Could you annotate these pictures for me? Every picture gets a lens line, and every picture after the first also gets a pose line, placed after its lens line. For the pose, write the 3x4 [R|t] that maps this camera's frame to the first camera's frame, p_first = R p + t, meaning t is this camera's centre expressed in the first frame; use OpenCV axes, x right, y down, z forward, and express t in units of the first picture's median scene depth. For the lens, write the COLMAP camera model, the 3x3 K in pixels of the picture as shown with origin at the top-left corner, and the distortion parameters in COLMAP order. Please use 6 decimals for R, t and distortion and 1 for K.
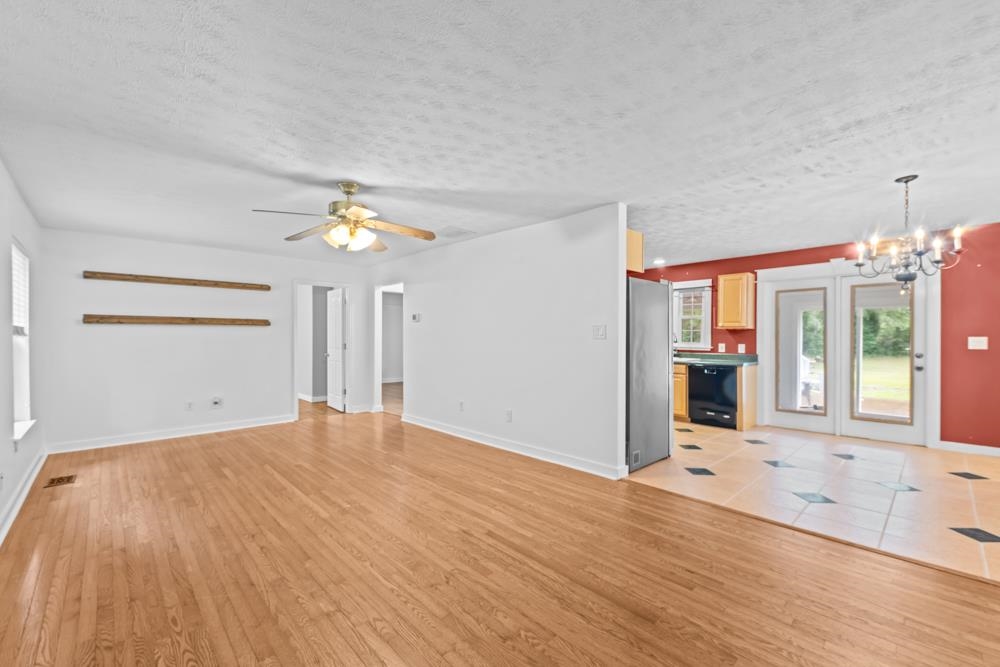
lens RADIAL K [[411.4, 0, 494.8], [0, 411.4, 339.6], [0, 0, 1]] dist [-0.000179, -0.000344]
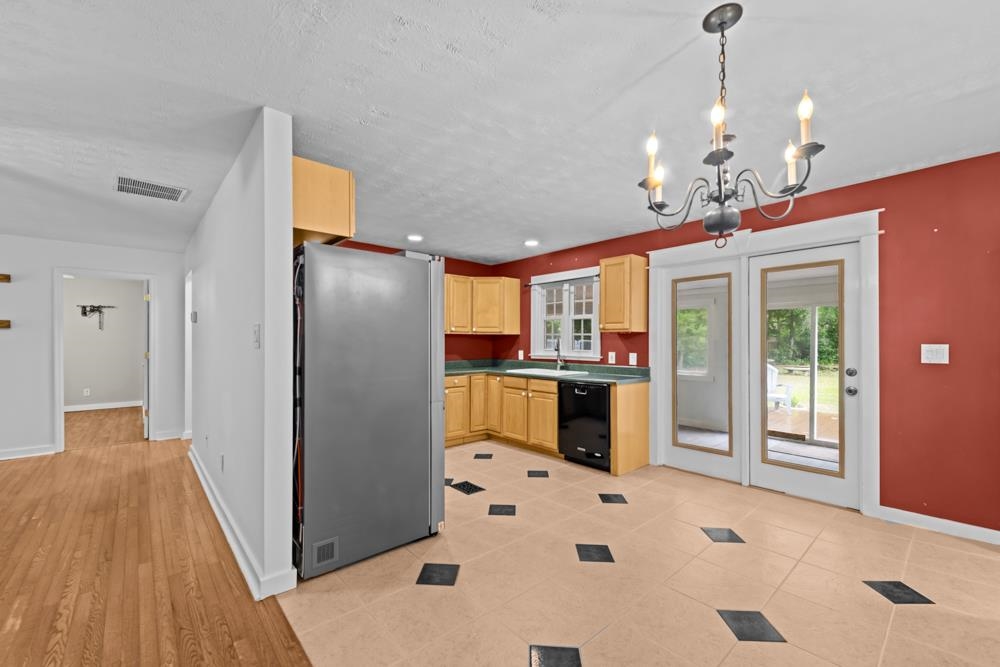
lens RADIAL K [[410.1, 0, 504.1], [0, 410.1, 342.5], [0, 0, 1]] dist [0.000265, 0.000062]
pose [[0.999915, -0.000110, -0.013029, 0.395638], [0.000033, 0.999982, -0.005924, -0.003743], [0.013029, 0.005923, 0.999898, 0.274168]]
